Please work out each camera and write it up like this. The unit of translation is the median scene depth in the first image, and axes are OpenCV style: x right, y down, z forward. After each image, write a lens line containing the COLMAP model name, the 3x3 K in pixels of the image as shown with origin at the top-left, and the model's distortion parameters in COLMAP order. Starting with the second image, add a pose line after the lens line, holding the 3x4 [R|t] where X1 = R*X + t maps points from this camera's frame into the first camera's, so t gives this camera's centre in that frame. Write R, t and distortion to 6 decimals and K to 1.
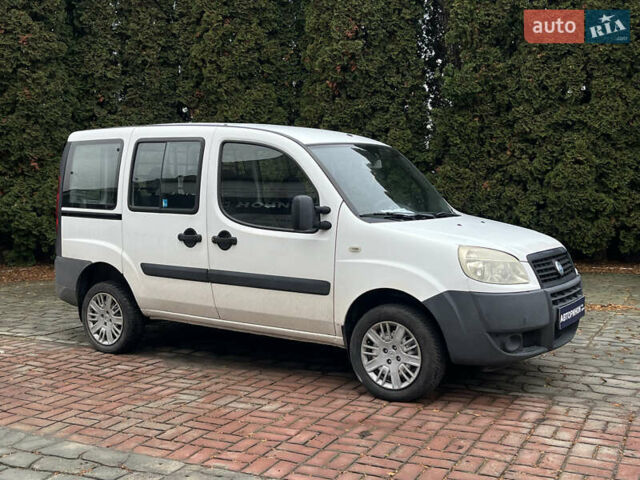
lens RADIAL K [[541.2, 0, 318.7], [0, 541.2, 240.9], [0, 0, 1]] dist [0.022211, -0.020110]
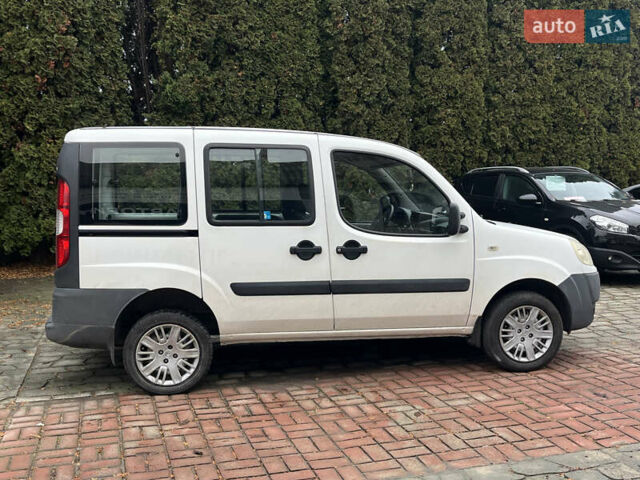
lens RADIAL K [[500.9, 0, 320.3], [0, 500.9, 239.6], [0, 0, 1]] dist [0.044967, -0.035127]
pose [[0.845326, -0.066396, 0.530109, -0.621319], [0.065157, 0.997653, 0.021055, -0.037624], [-0.530263, 0.016742, 0.847668, 0.217155]]
